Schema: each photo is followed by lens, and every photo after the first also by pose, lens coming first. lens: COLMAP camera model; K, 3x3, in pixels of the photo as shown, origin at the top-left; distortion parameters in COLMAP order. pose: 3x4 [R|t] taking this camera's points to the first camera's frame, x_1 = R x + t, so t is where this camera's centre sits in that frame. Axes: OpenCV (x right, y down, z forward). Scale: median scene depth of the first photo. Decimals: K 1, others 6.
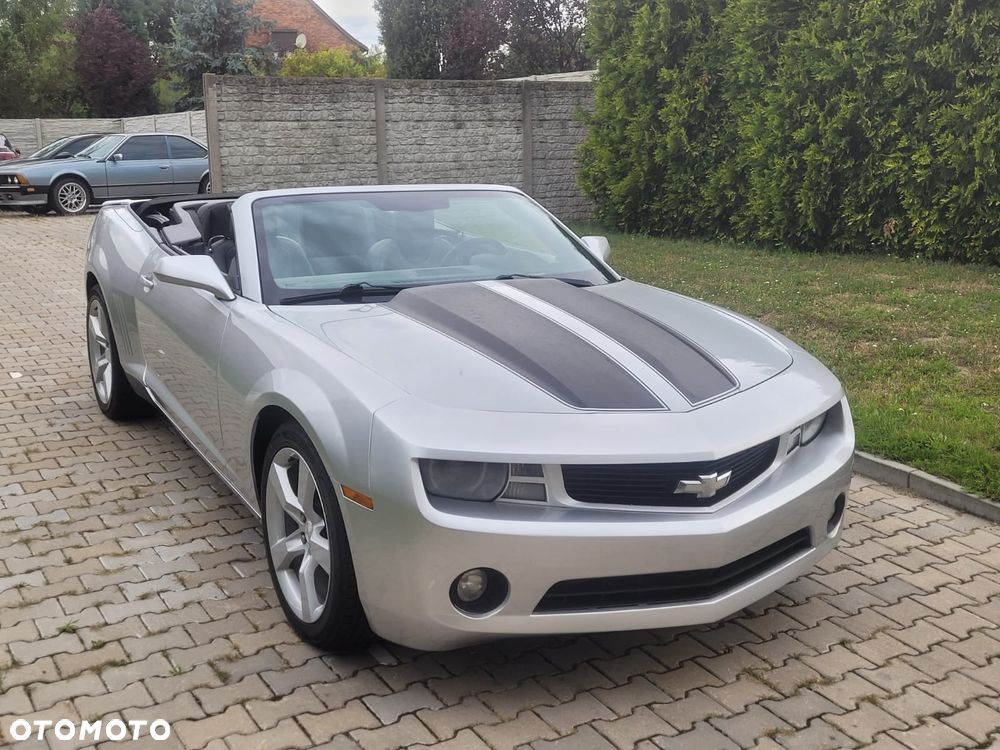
lens RADIAL K [[1115.3, 0, 490.5], [0, 1115.3, 373.9], [0, 0, 1]] dist [0.042061, -0.000244]
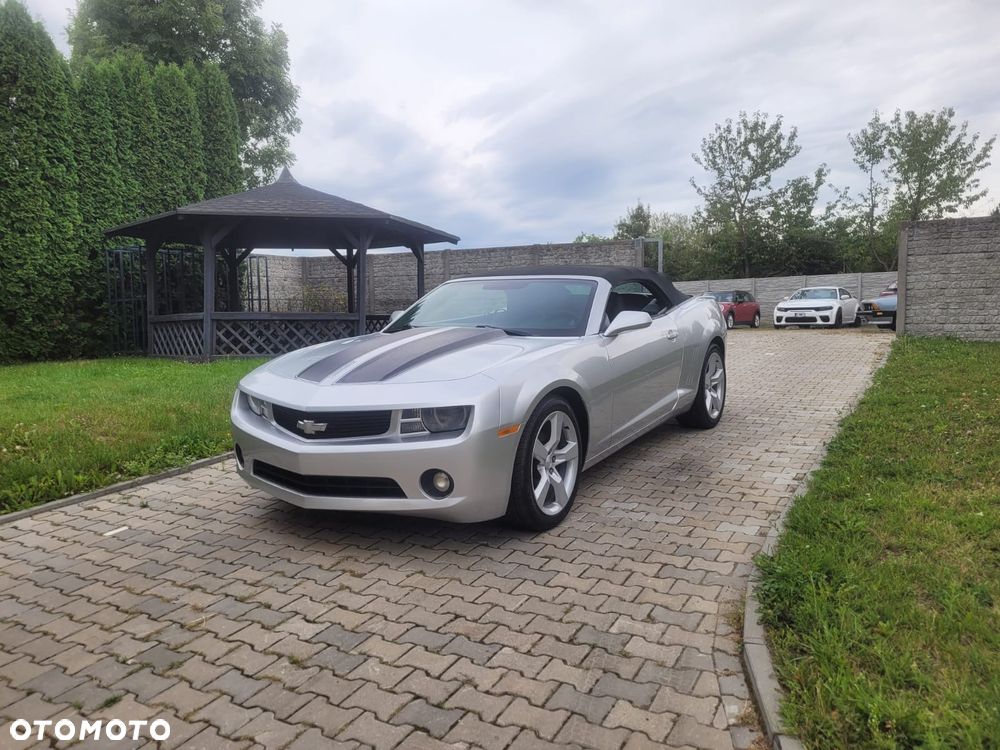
lens RADIAL K [[788.0, 0, 497.6], [0, 788.0, 373.6], [0, 0, 1]] dist [0.031936, -0.006025]
pose [[0.474063, 0.079209, -0.876921, 0.420905], [-0.169991, 0.985441, -0.002886, -0.007965], [0.863926, 0.150437, 0.480626, 0.195813]]
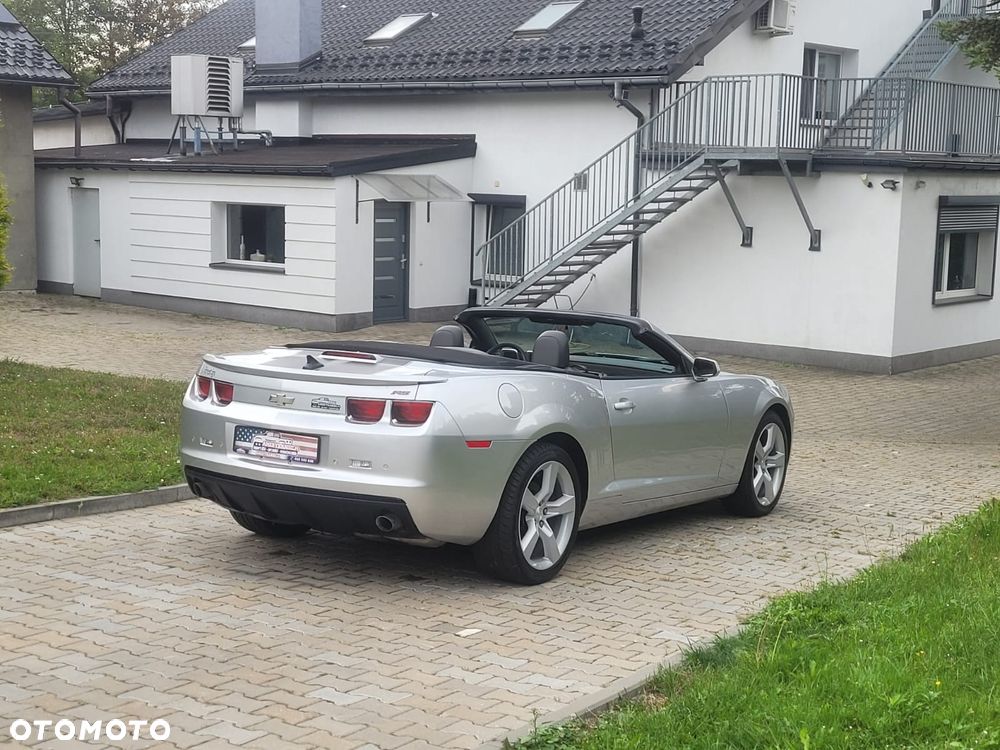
lens RADIAL K [[1522.5, 0, 480.4], [0, 1522.5, 374.9], [0, 0, 1]] dist [0.041820, 0.020416]
pose [[-0.449655, -0.113816, 0.885921, -0.809156], [0.157857, 0.966109, 0.204240, -0.226944], [-0.879142, 0.231687, -0.416449, 0.867993]]
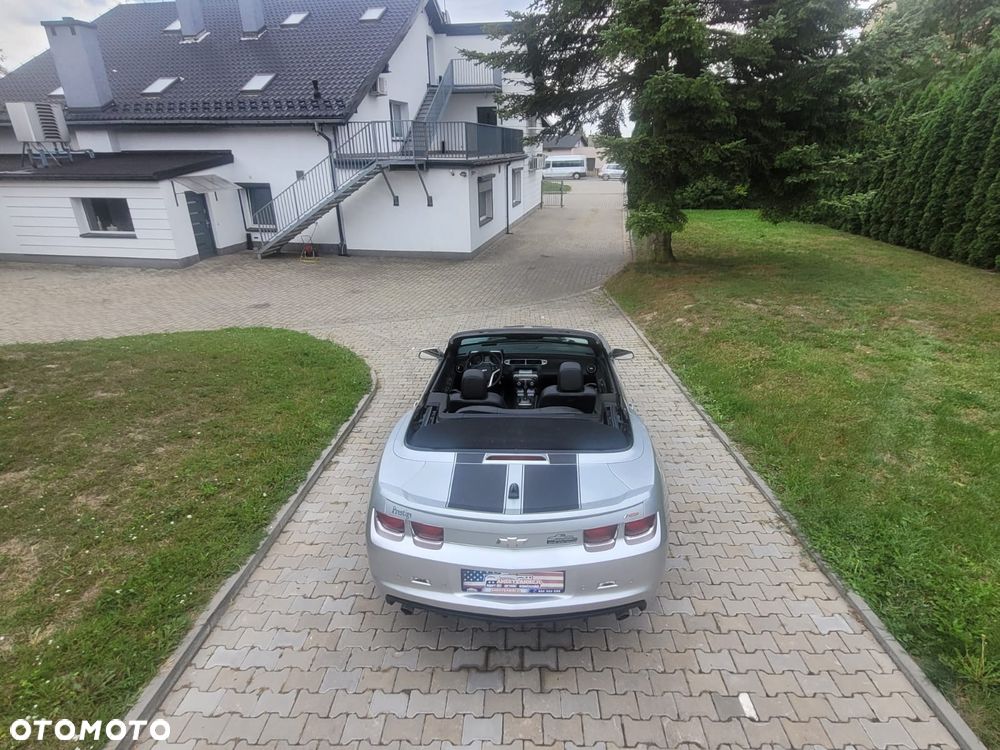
lens RADIAL K [[542.6, 0, 515.6], [0, 542.6, 370.7], [0, 0, 1]] dist [0.001412, -0.000011]
pose [[-0.847271, -0.186920, 0.497186, -0.273274], [0.119350, 0.845104, 0.521110, -0.291084], [-0.517579, 0.500860, -0.693723, 0.799255]]
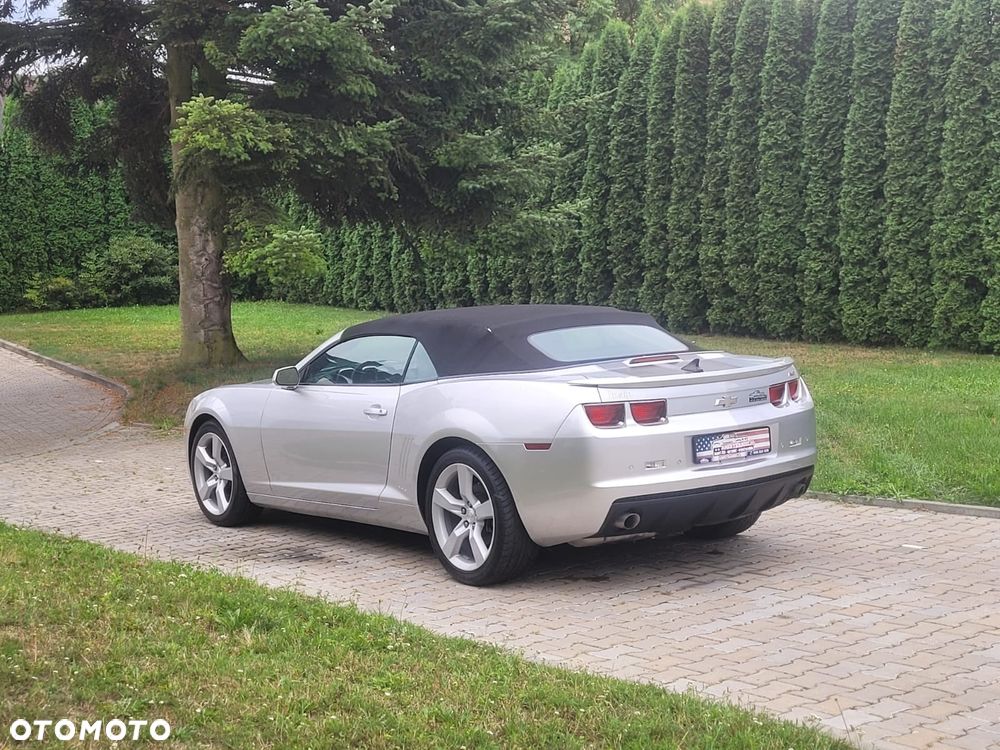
lens RADIAL K [[1503.6, 0, 515.8], [0, 1503.6, 389.5], [0, 0, 1]] dist [0.032570, 0.040724]
pose [[-0.990716, 0.038637, -0.130344, 0.026956], [-0.004044, 0.949965, 0.312330, -0.311320], [0.135890, 0.309958, -0.940989, 1.301472]]
